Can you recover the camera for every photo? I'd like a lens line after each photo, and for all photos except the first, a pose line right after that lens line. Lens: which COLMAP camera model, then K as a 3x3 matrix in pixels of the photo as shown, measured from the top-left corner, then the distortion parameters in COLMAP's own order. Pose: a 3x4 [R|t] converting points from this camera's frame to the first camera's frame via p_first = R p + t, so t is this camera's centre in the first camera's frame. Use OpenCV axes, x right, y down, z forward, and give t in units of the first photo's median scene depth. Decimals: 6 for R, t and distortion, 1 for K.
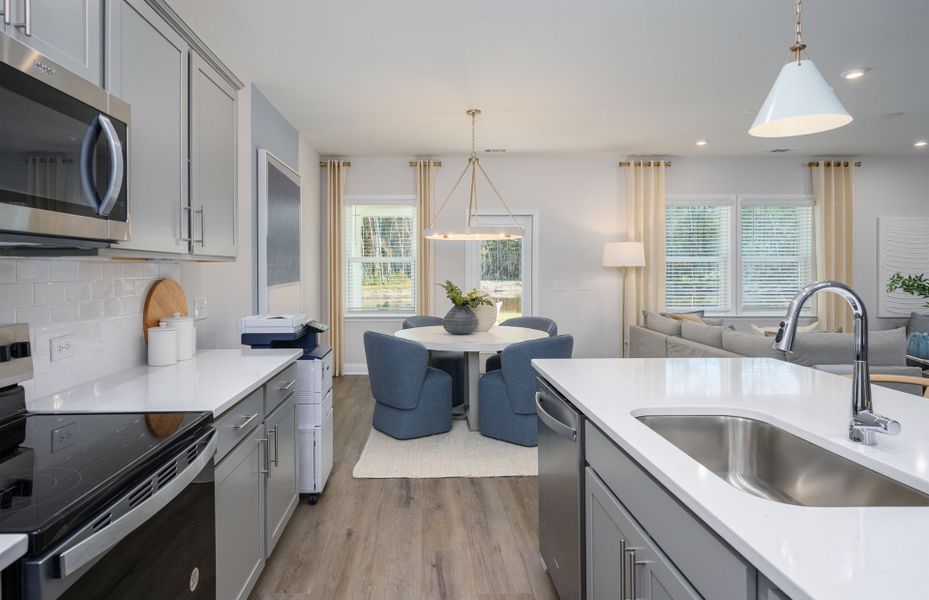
lens RADIAL K [[498.7, 0, 458.1], [0, 498.7, 269.3], [0, 0, 1]] dist [-0.009412, 0.002044]
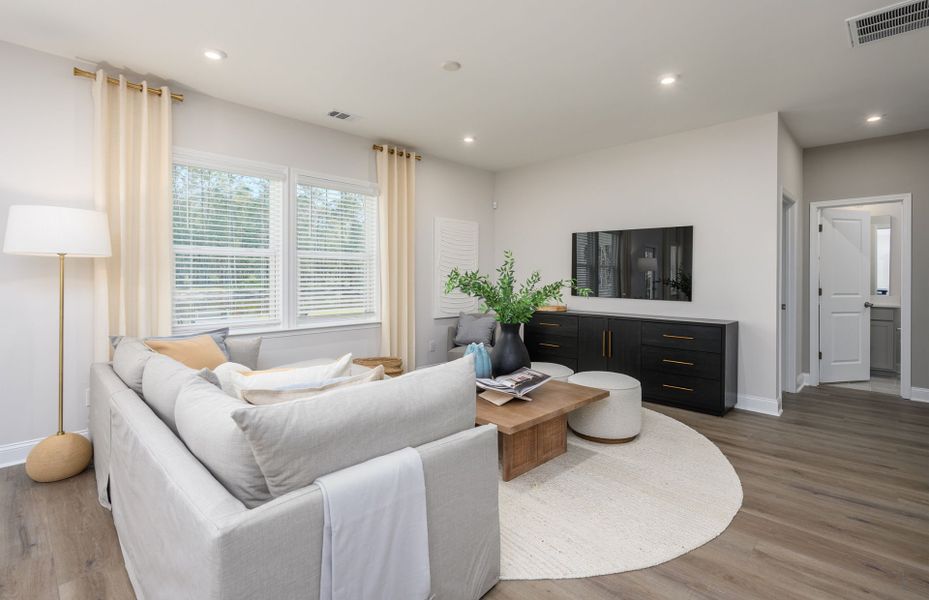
lens RADIAL K [[437.4, 0, 472.0], [0, 437.4, 284.8], [0, 0, 1]] dist [-0.009253, 0.002028]
pose [[0.701386, -0.012048, 0.712680, 0.292132], [-0.002114, 0.999818, 0.018982, 0.014118], [-0.712778, -0.014821, 0.701233, 0.351788]]
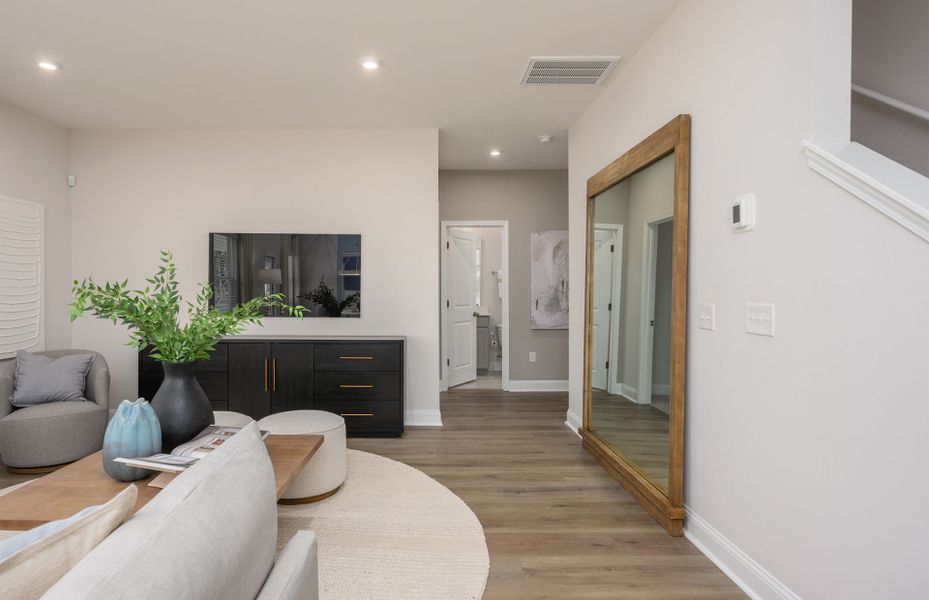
lens RADIAL K [[505.0, 0, 437.6], [0, 505.0, 292.4], [0, 0, 1]] dist [0.006625, -0.000149]
pose [[0.005924, -0.004370, 0.999973, 0.299130], [0.000480, 0.999990, 0.004367, 0.013666], [-0.999982, 0.000454, 0.005926, 0.480205]]
